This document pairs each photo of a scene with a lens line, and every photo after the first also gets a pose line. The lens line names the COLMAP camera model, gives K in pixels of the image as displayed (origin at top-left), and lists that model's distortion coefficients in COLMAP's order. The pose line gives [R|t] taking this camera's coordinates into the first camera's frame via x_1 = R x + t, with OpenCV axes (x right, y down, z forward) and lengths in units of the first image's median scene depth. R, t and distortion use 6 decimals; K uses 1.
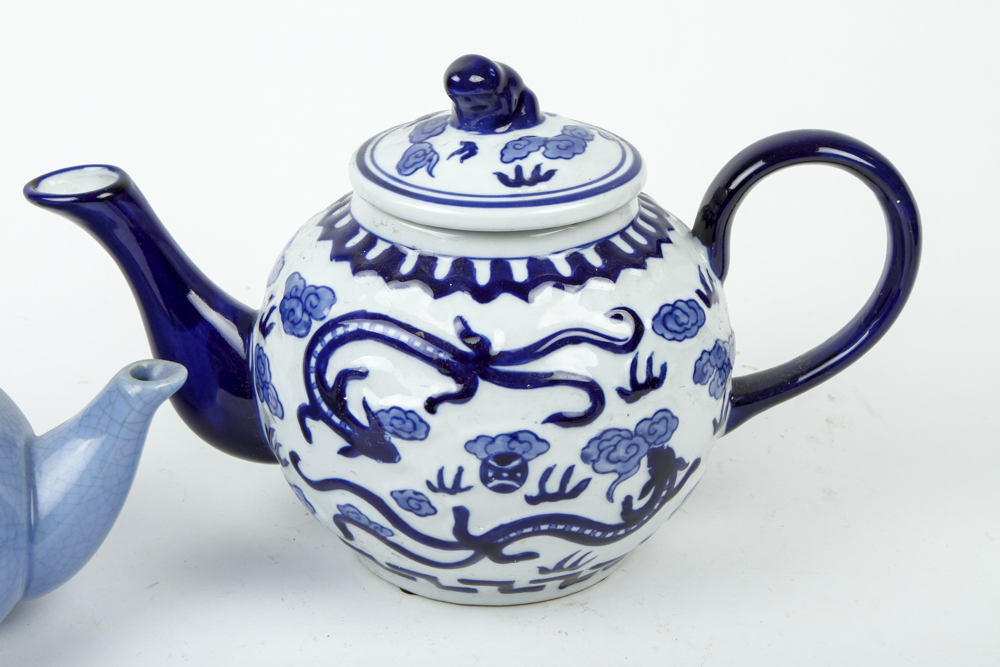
lens RADIAL K [[1864.9, 0, 500.0], [0, 1864.9, 333.5], [0, 0, 1]] dist [0.042466, 0.013500]
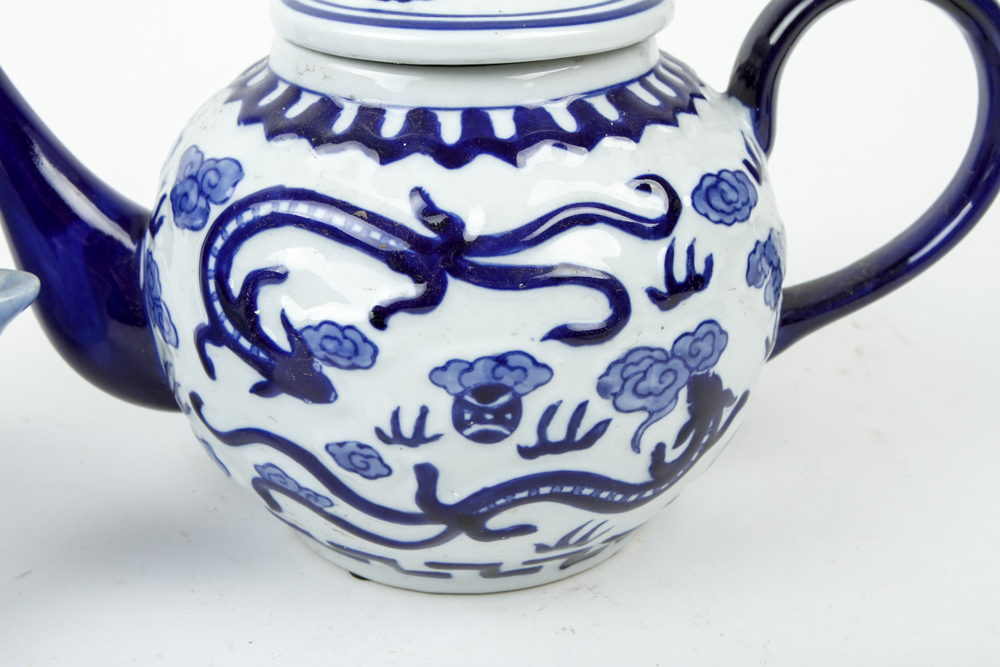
lens RADIAL K [[1367.8, 0, 500.0], [0, 1367.8, 333.5], [0, 0, 1]] dist [-0.002261, -0.004041]
pose [[0.999428, -0.019837, 0.027385, -0.006227], [0.019768, 0.999801, 0.002817, 0.042566], [-0.027435, -0.002274, 0.999621, 0.481646]]
